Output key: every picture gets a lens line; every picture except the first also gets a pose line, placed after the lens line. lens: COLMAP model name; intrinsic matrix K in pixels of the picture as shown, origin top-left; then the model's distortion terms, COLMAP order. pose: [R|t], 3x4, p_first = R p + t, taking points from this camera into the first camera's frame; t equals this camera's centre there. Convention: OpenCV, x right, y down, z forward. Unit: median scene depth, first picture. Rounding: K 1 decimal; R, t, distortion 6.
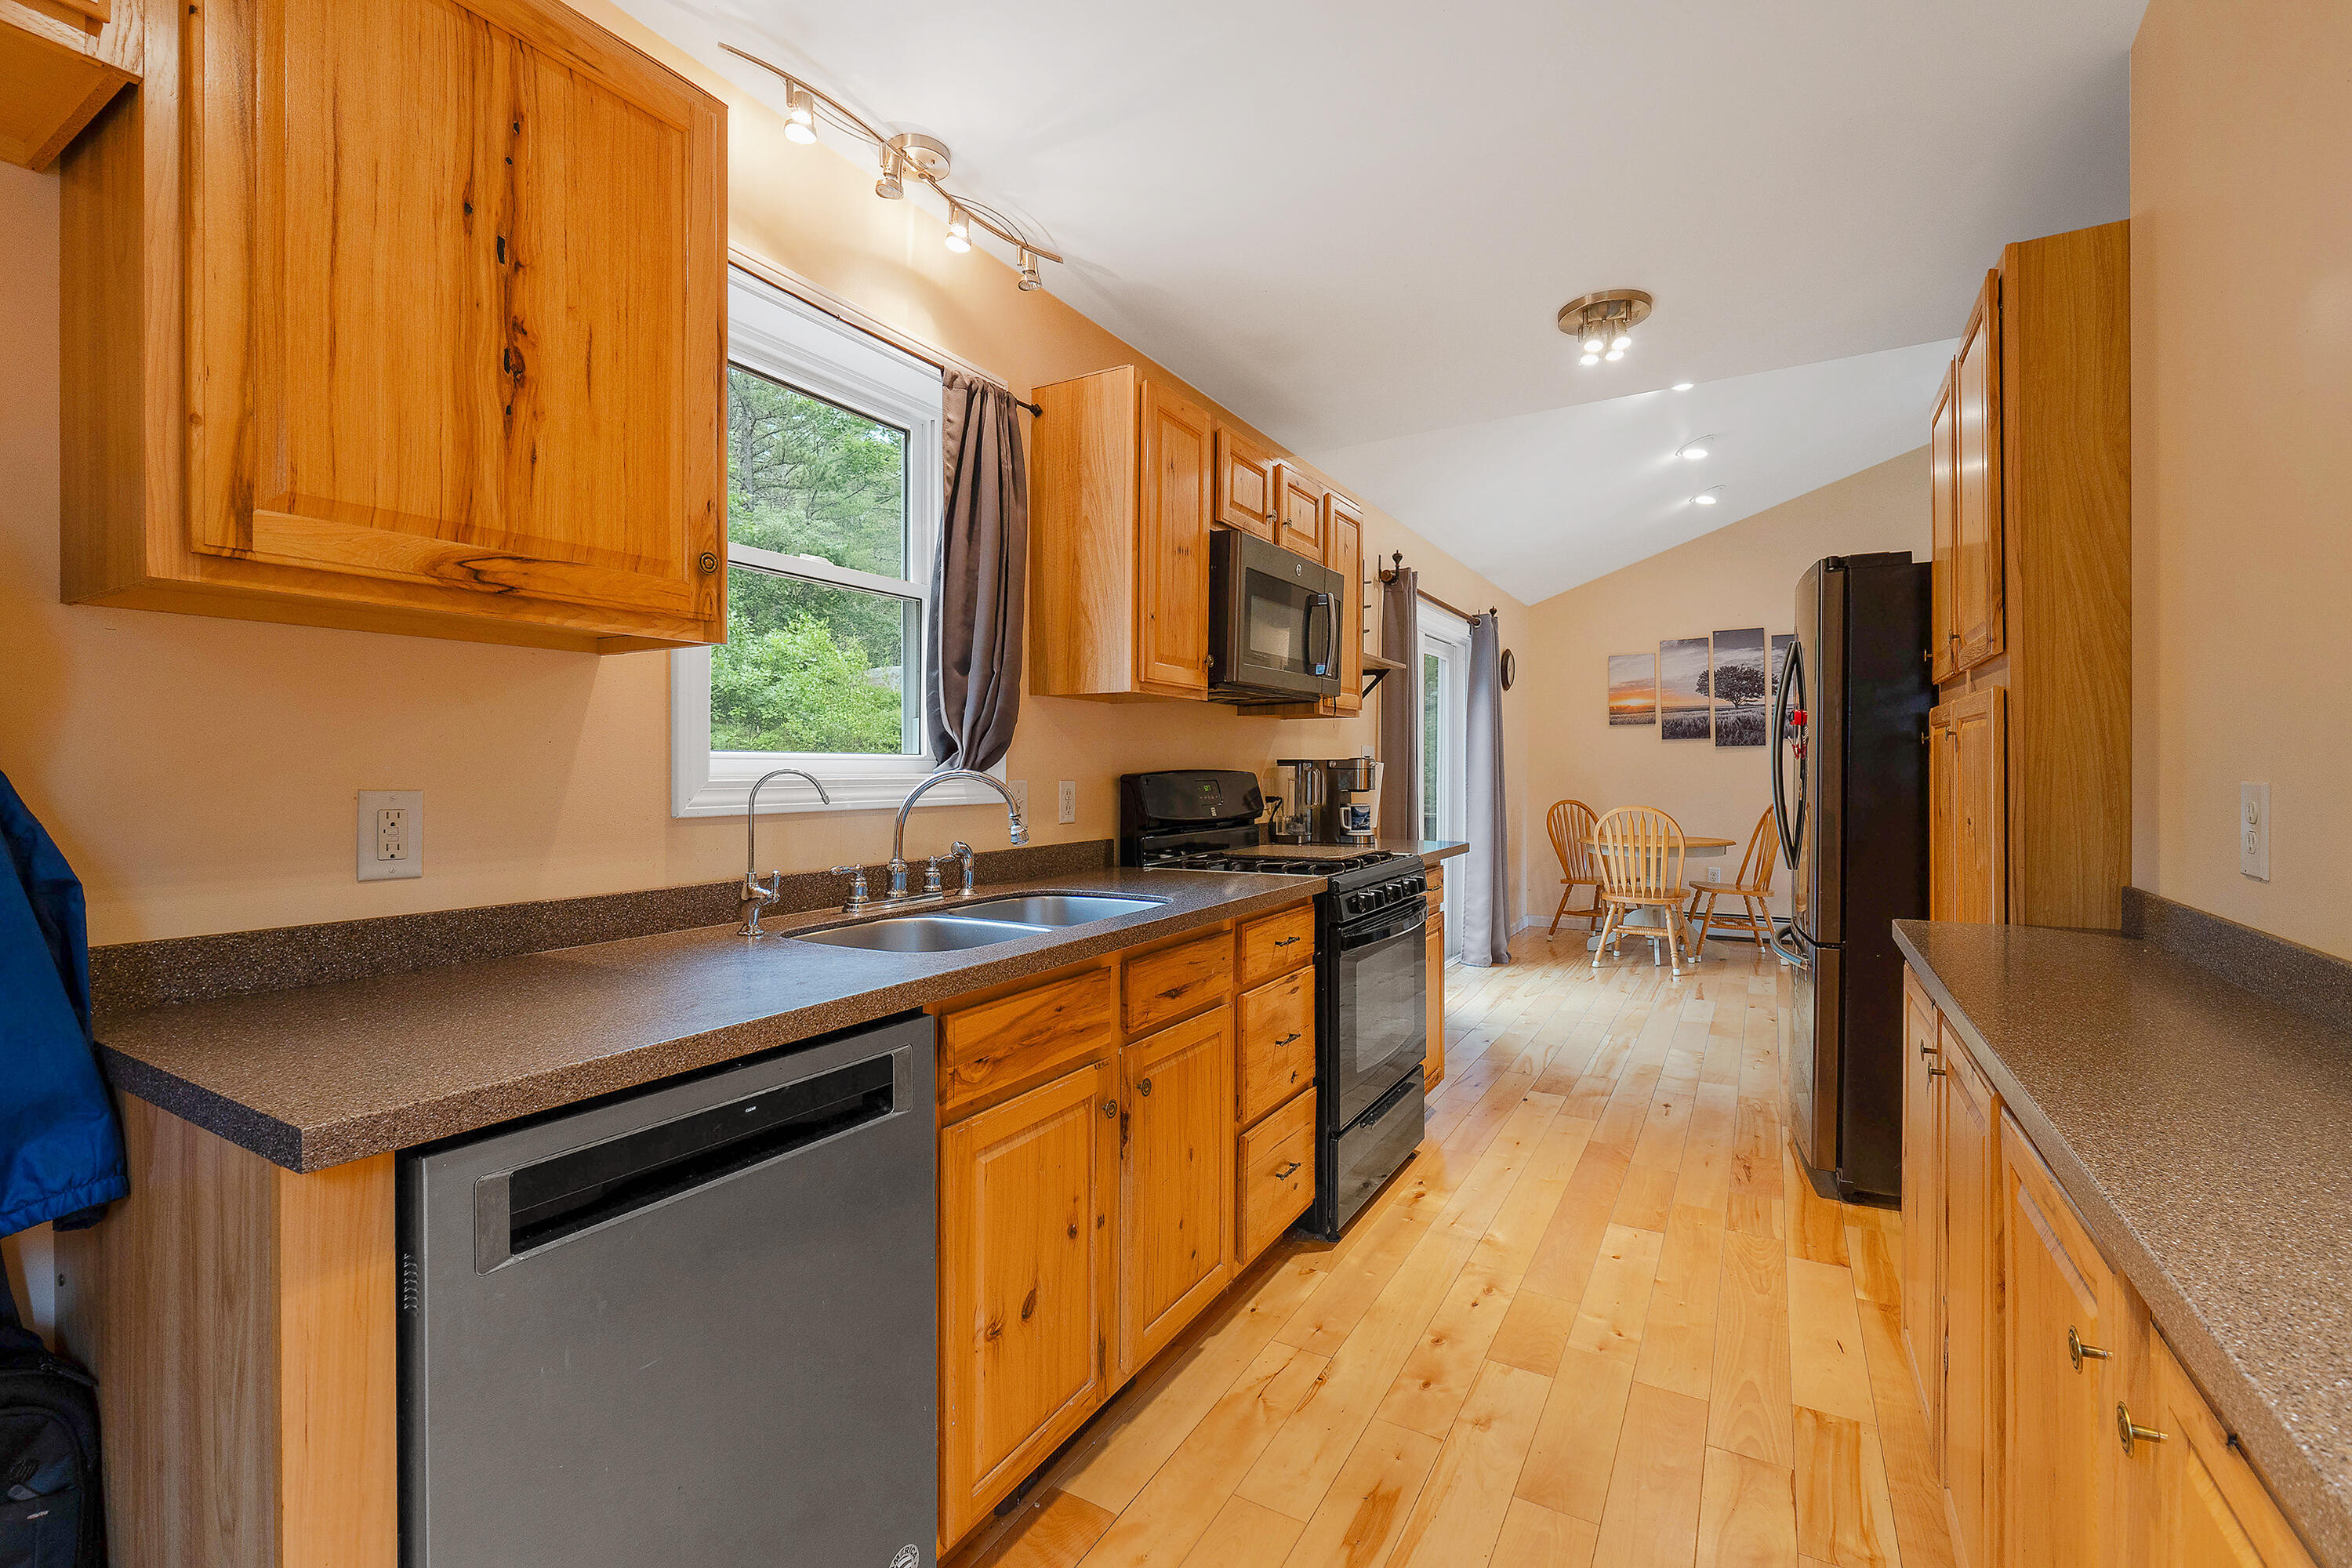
lens RADIAL K [[1005.8, 0, 1176.0], [0, 1005.8, 784.0], [0, 0, 1]] dist [0.000865, 0.000022]
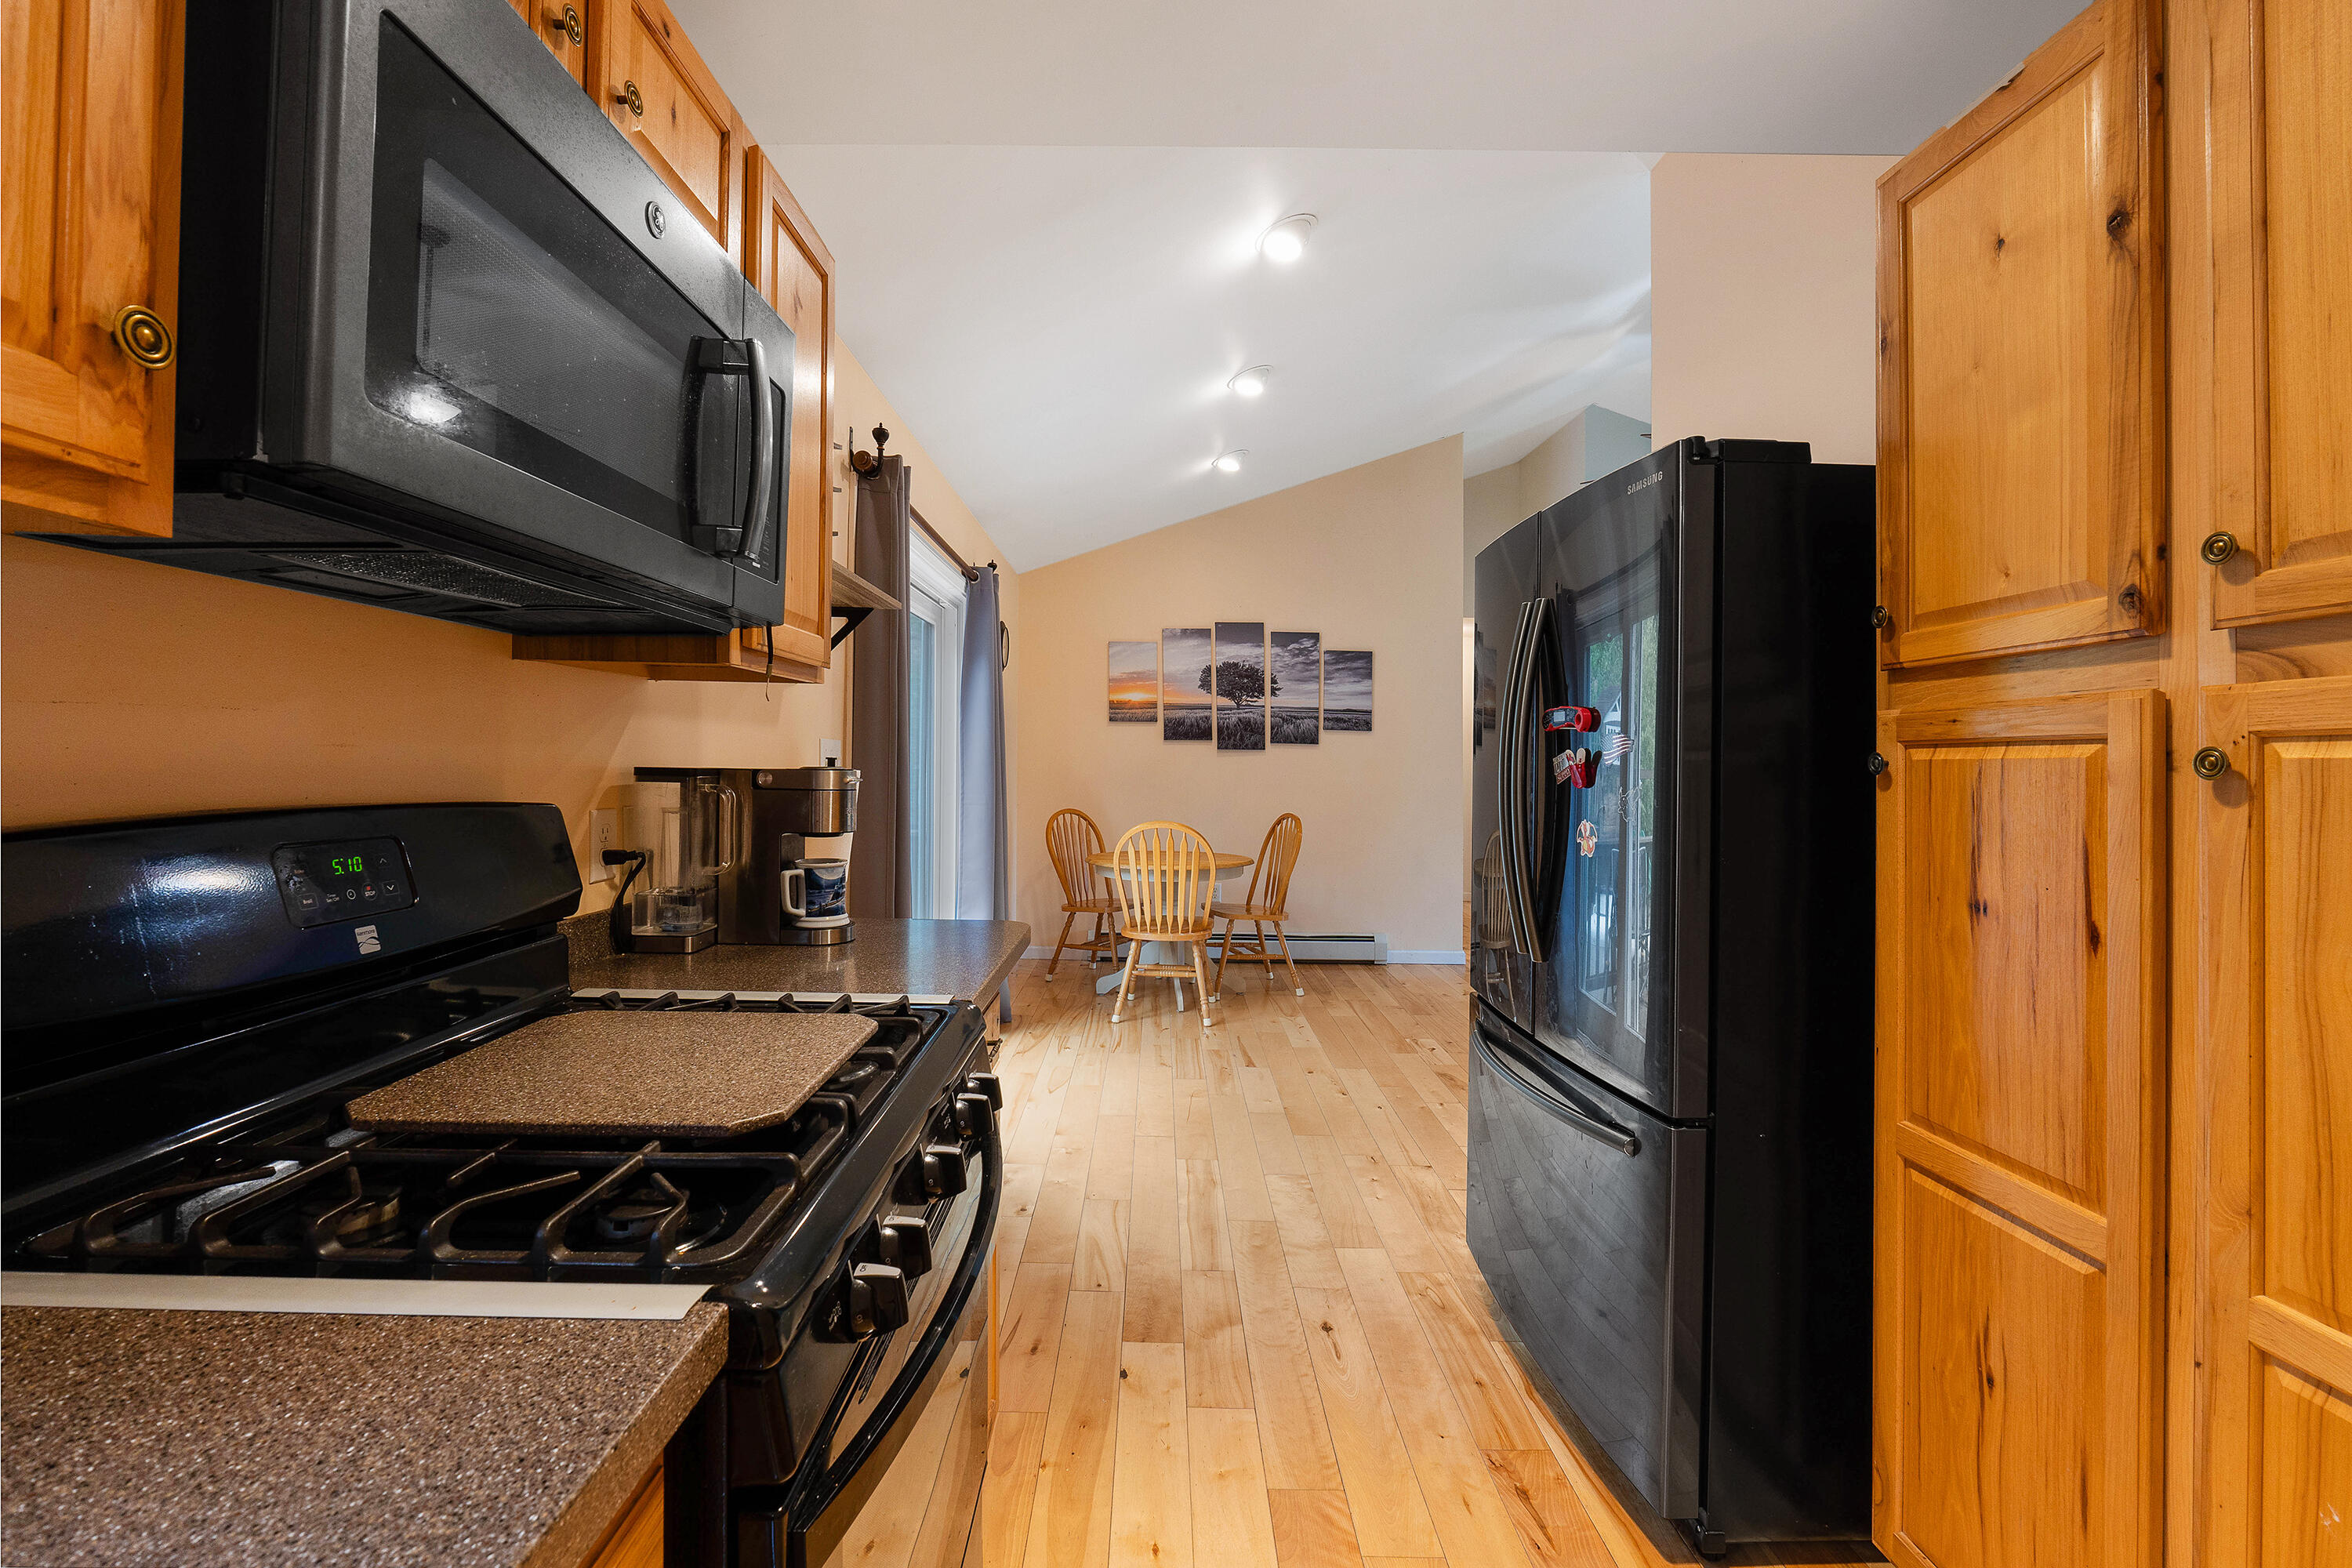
lens RADIAL K [[1000.7, 0, 1166.4], [0, 1000.7, 794.1], [0, 0, 1]] dist [-0.000266, -0.000122]
pose [[0.862341, 0.001079, 0.506326, 0.056236], [-0.010924, 0.999805, 0.016474, -0.016342], [-0.506210, -0.019737, 0.862185, 0.349684]]
